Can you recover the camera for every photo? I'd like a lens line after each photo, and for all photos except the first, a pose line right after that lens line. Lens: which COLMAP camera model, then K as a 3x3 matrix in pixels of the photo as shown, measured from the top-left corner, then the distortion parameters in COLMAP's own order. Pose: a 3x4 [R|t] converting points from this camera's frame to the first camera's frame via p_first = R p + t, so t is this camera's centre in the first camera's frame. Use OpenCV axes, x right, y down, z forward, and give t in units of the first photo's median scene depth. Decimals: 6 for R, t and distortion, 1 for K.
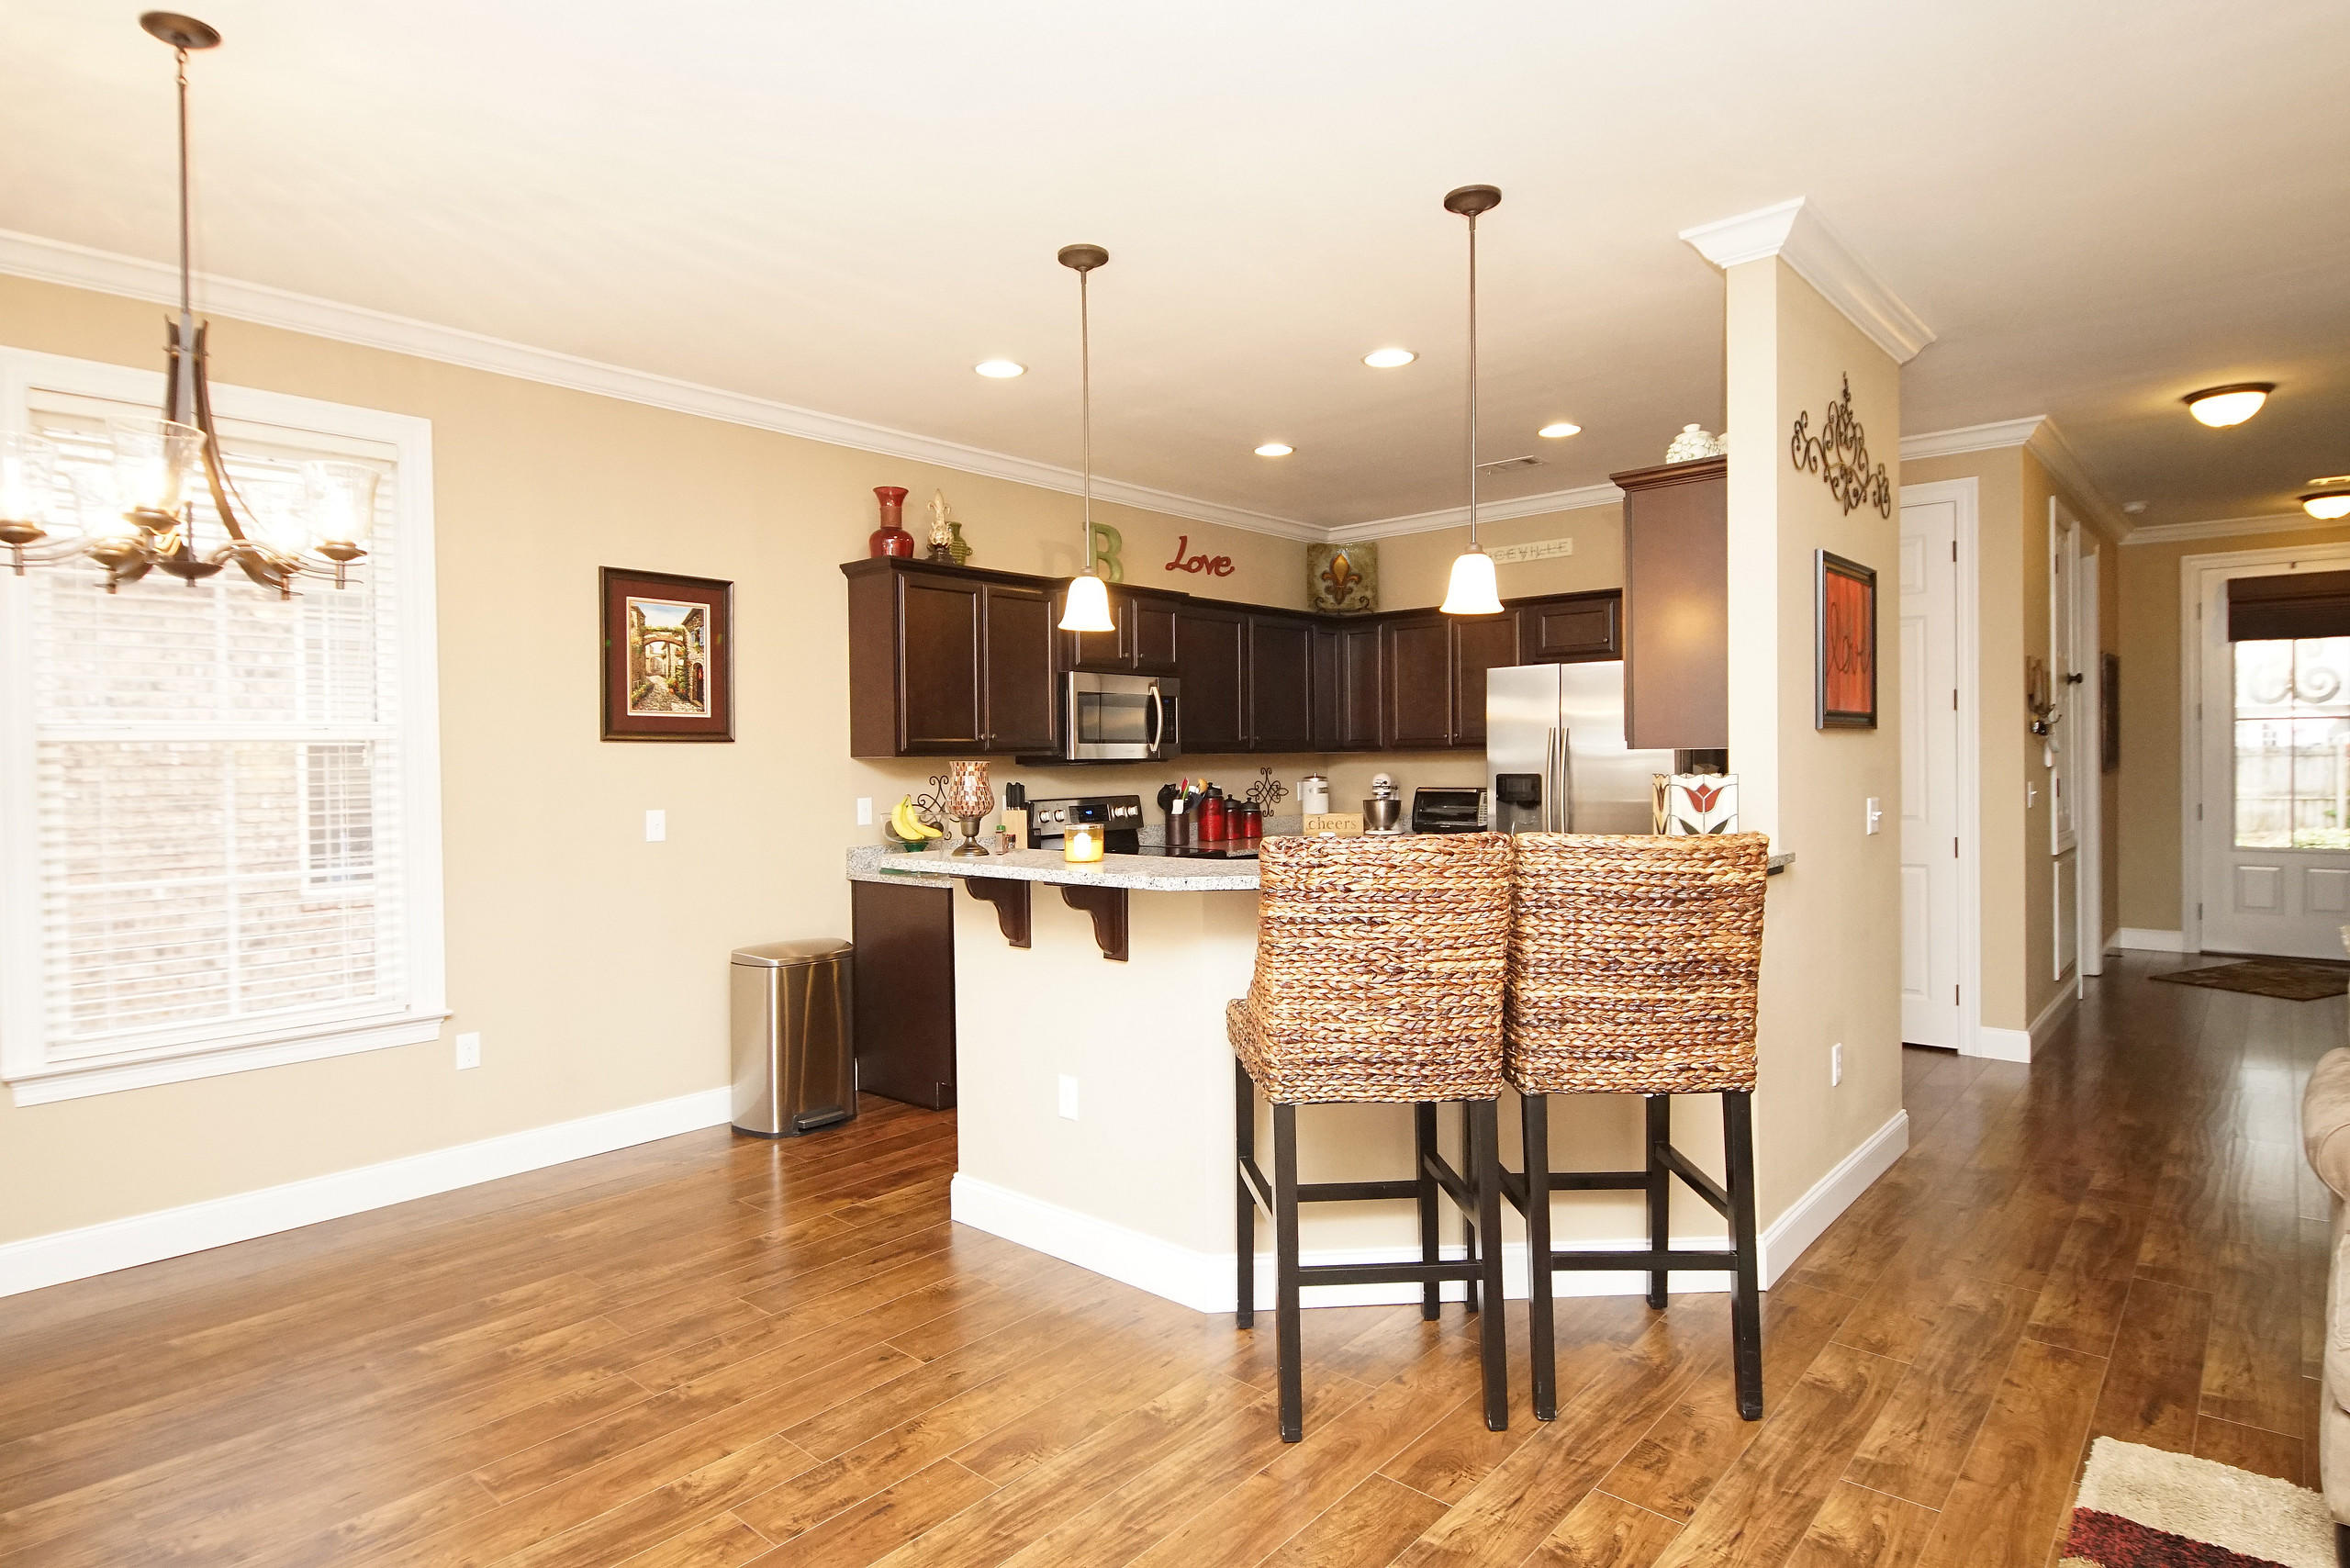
lens RADIAL K [[1255.5, 0, 1164.5], [0, 1255.5, 778.1], [0, 0, 1]] dist [0.034630, -0.032387]
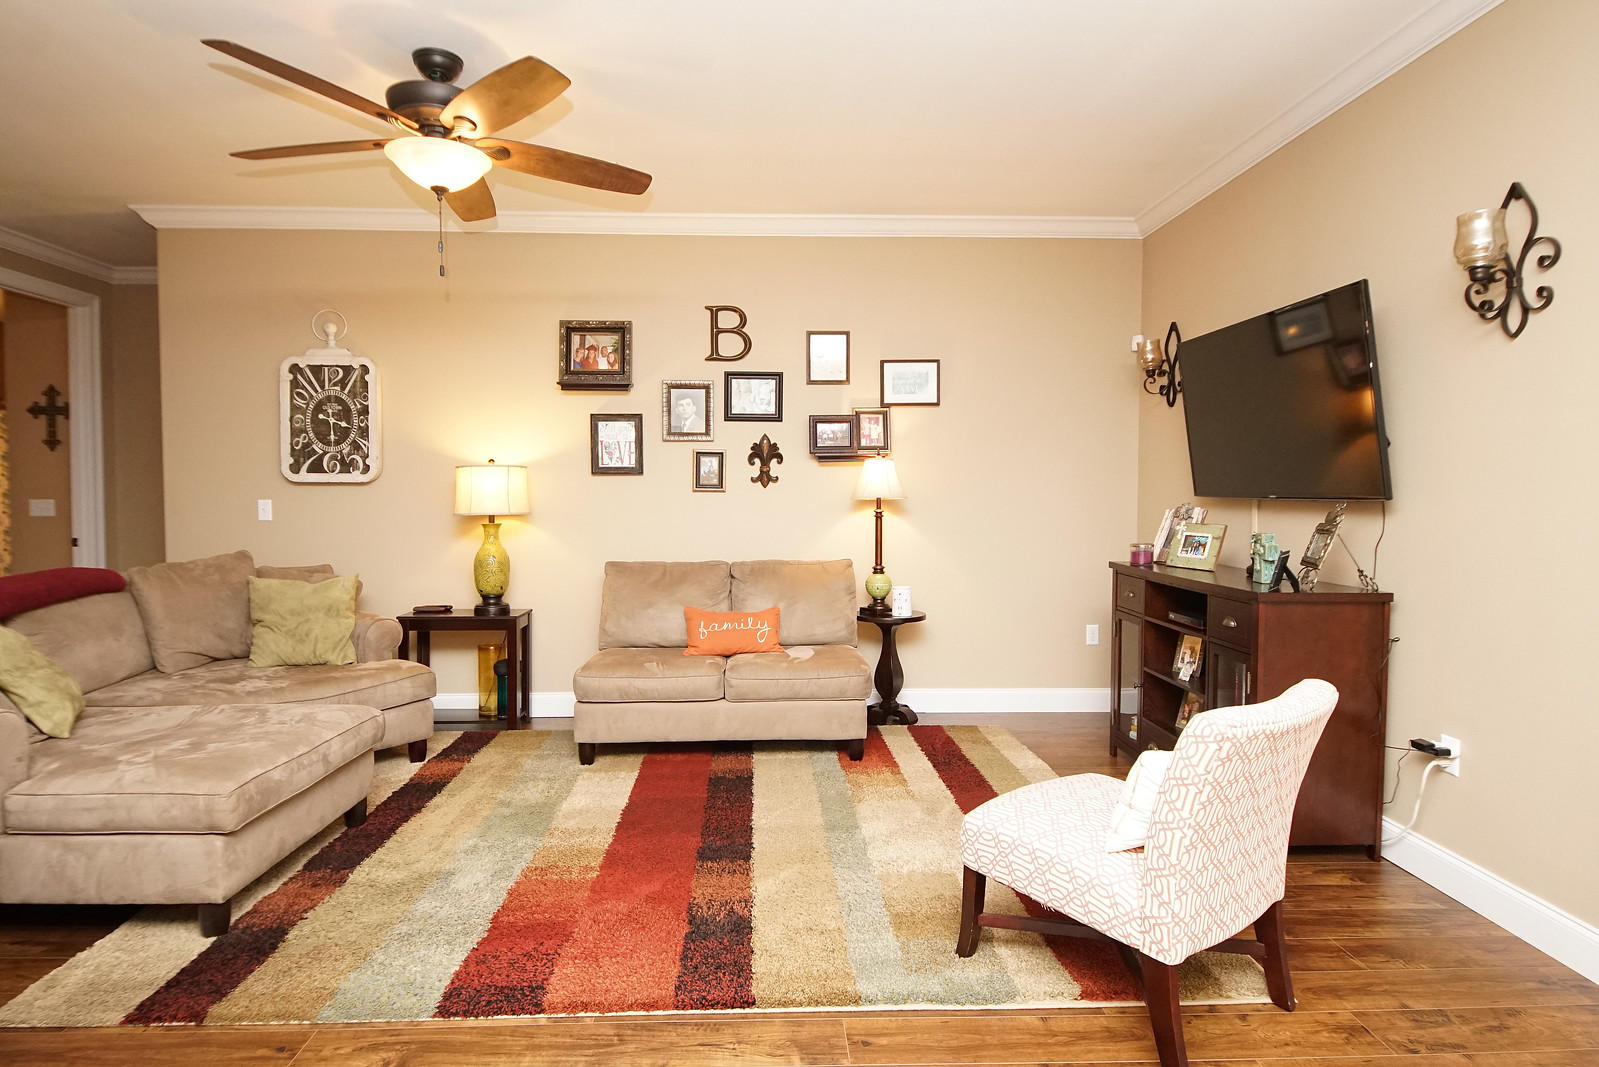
lens RADIAL K [[854.3, 0, 785.3], [0, 854.3, 529.5], [0, 0, 1]] dist [0.034630, -0.032387]
pose [[-0.688965, -0.017945, 0.724572, -0.192445], [0.021693, 0.998735, 0.045362, 0.021559], [-0.724470, 0.046971, -0.687704, 0.542790]]
